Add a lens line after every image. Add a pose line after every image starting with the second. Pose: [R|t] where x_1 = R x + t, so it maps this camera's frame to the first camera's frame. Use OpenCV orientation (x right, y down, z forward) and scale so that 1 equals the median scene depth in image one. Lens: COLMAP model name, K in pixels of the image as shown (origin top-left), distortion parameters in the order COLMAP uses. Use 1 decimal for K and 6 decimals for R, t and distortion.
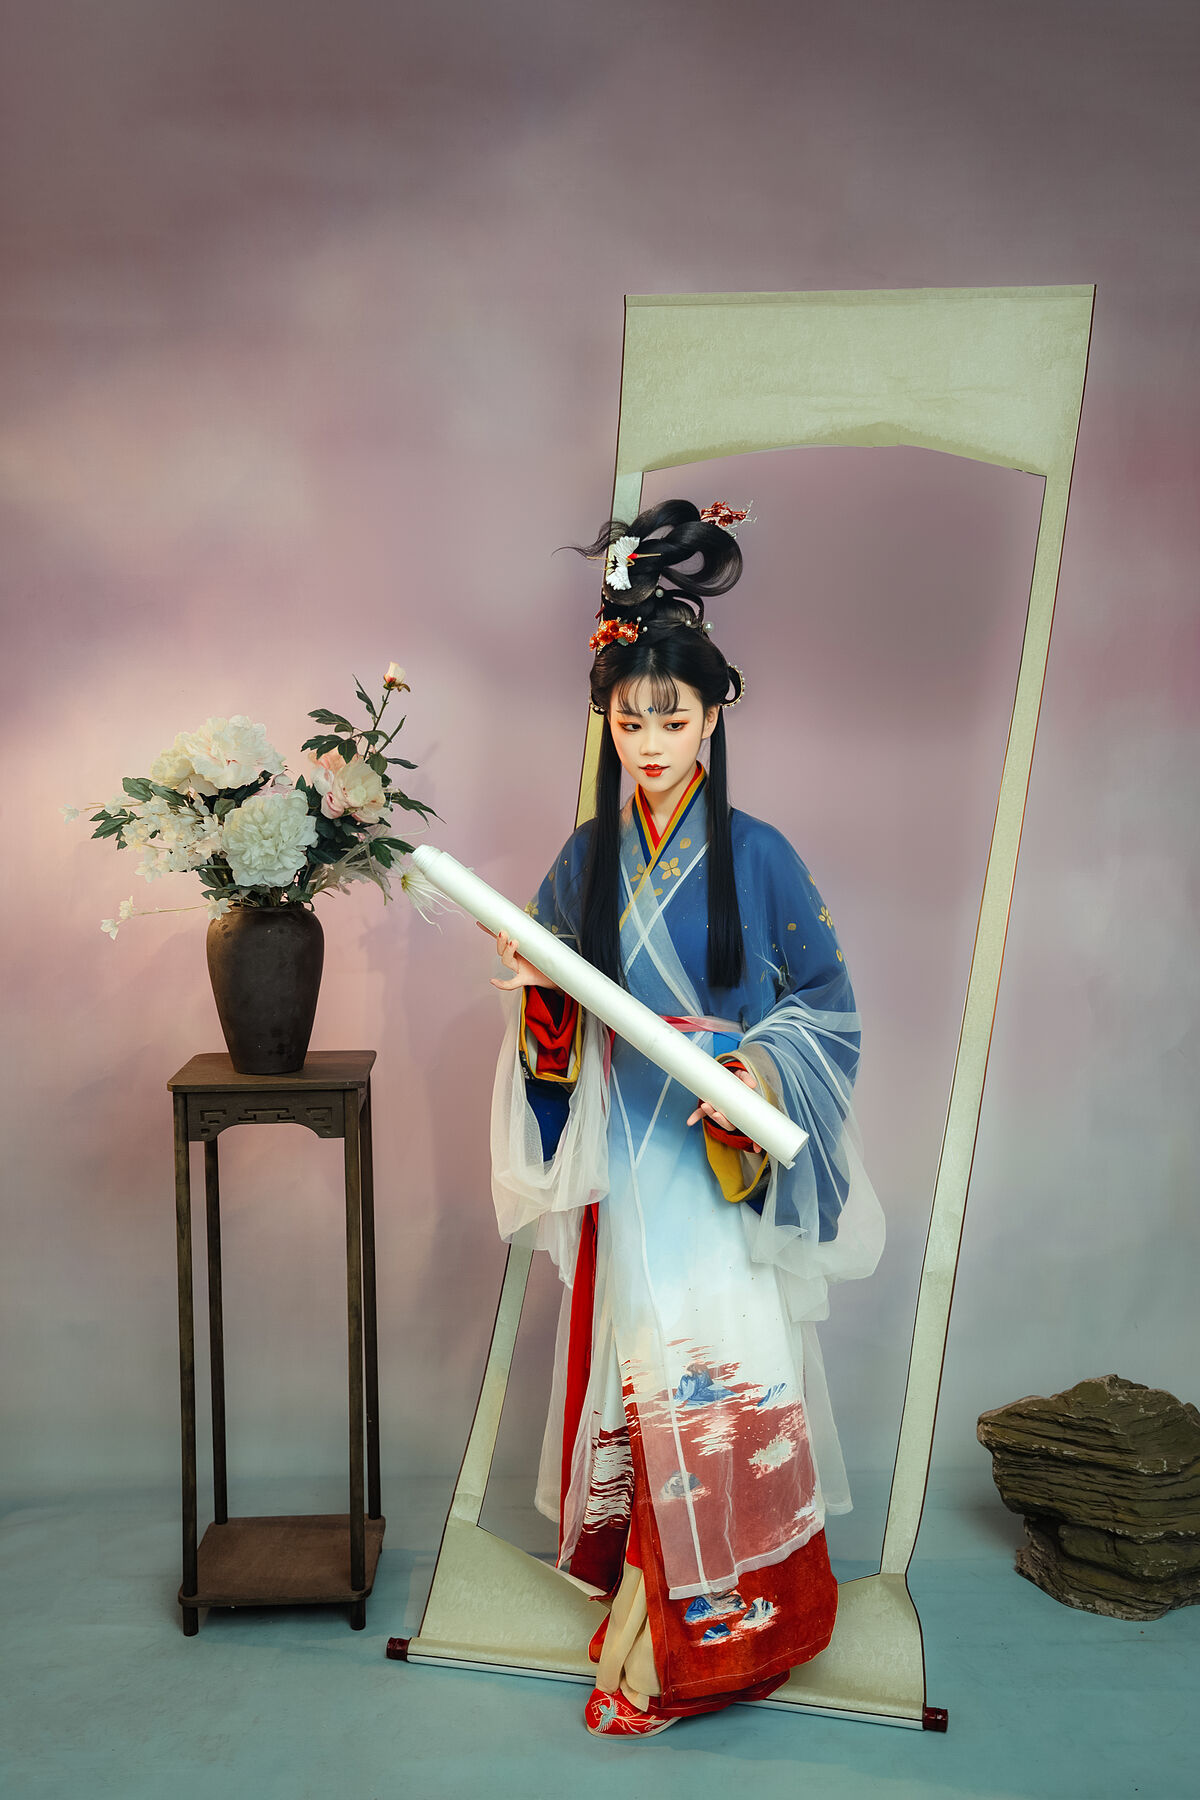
lens RADIAL K [[1736.8, 0, 600.8], [0, 1736.8, 924.3], [0, 0, 1]] dist [0.041771, 0.011244]
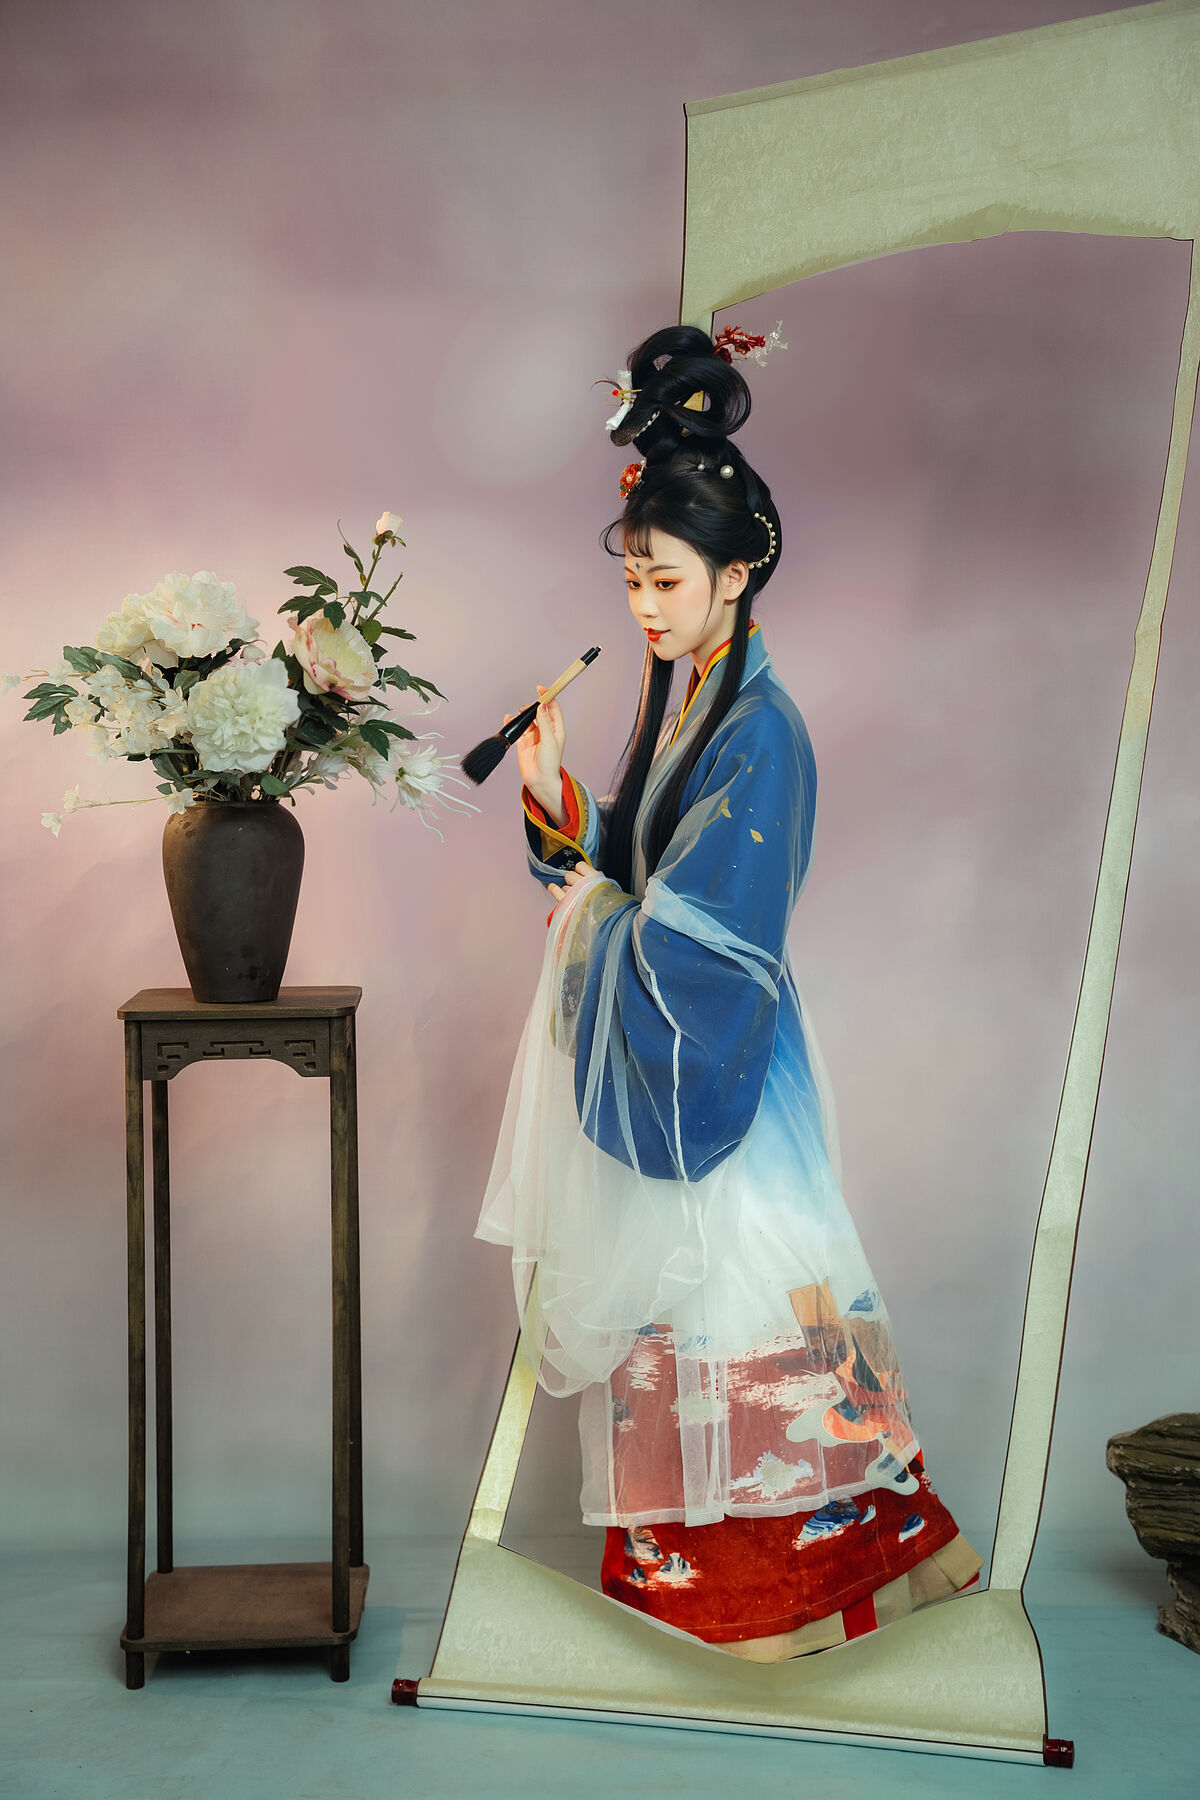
lens RADIAL K [[2593.3, 0, 606.5], [0, 2593.3, 912.5], [0, 0, 1]] dist [0.209479, -0.042938]
pose [[0.999953, 0.000502, -0.009636, -0.002203], [-0.000754, 0.999656, -0.026213, 0.075977], [0.009620, 0.026219, 0.999610, -0.248427]]
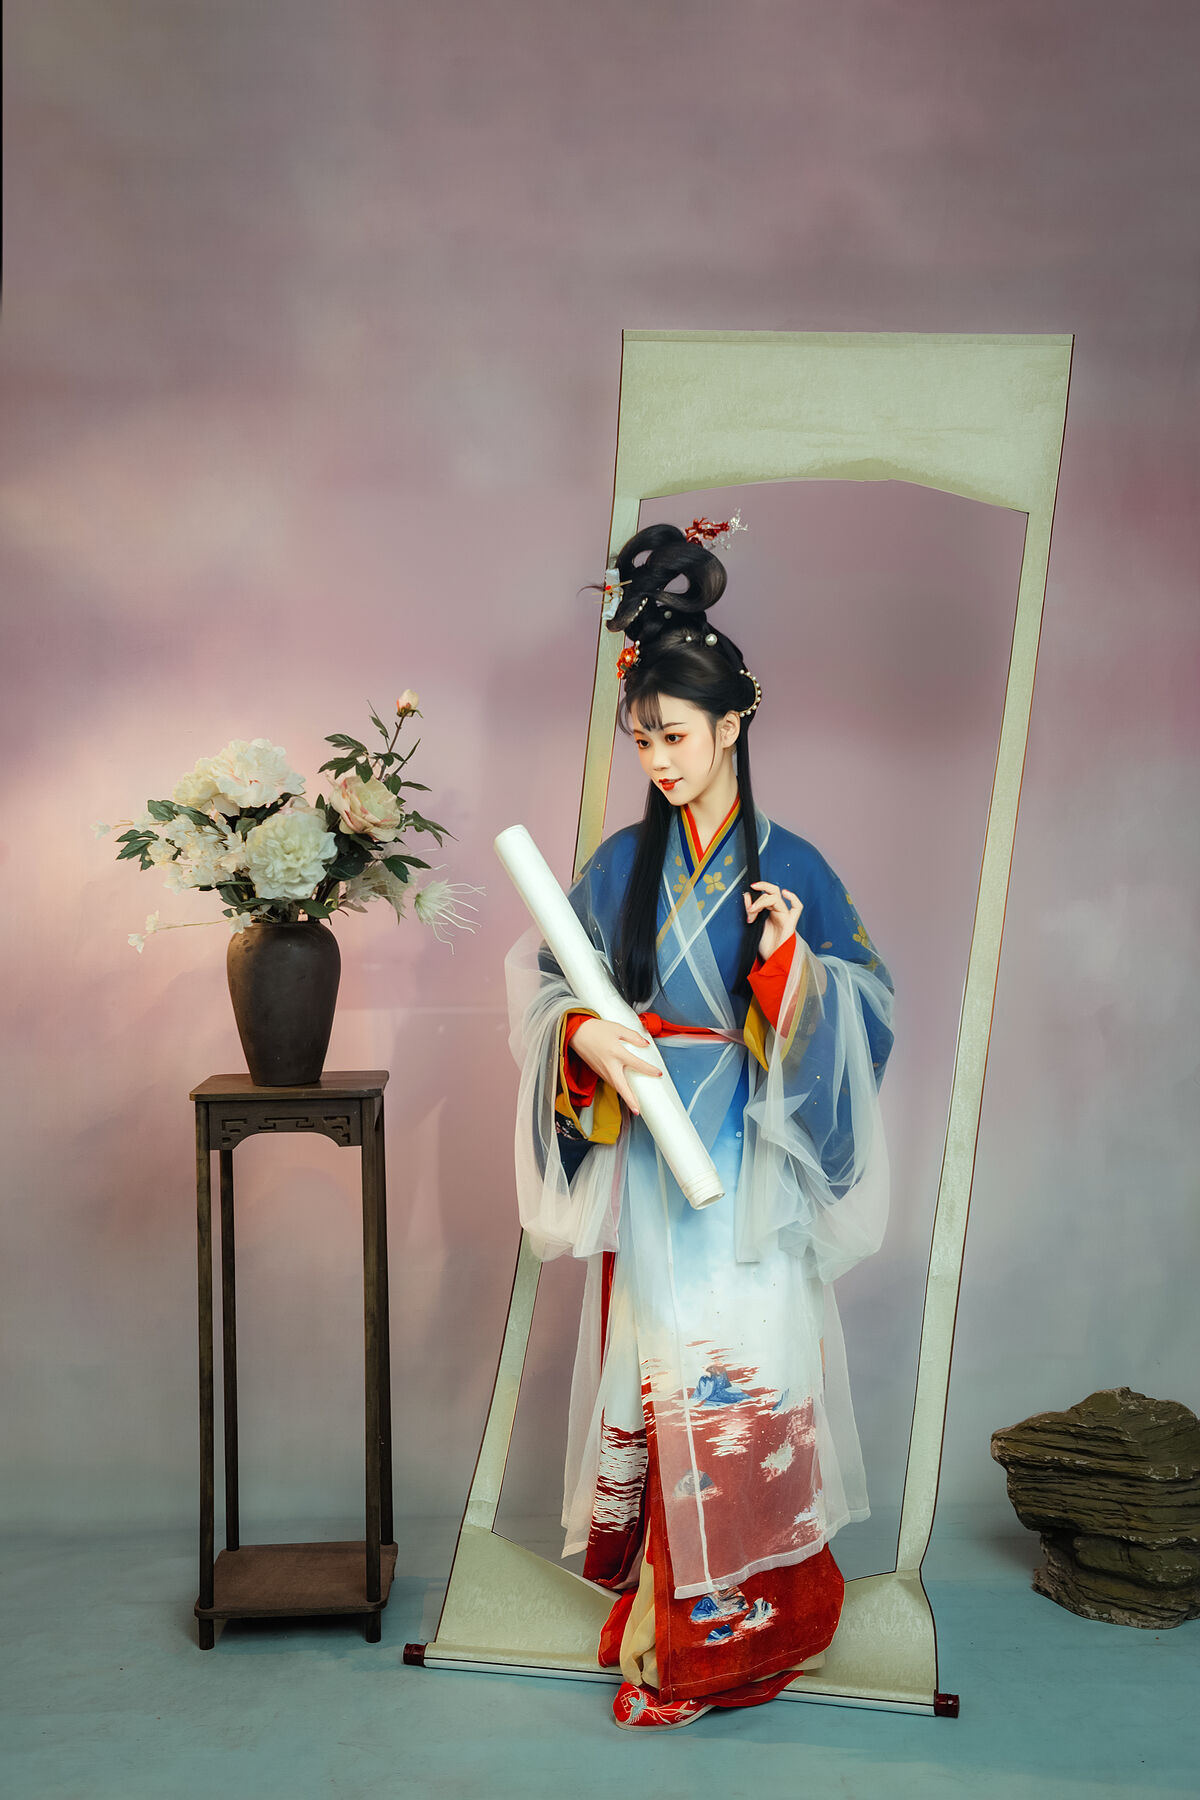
lens RADIAL K [[1966.0, 0, 587.5], [0, 1966.0, 905.0], [0, 0, 1]] dist [0.097242, -0.028775]
pose [[0.999936, -0.009739, -0.005707, -0.005754], [0.009312, 0.997459, -0.070631, 0.064070], [0.006380, 0.070573, 0.997486, -0.169126]]
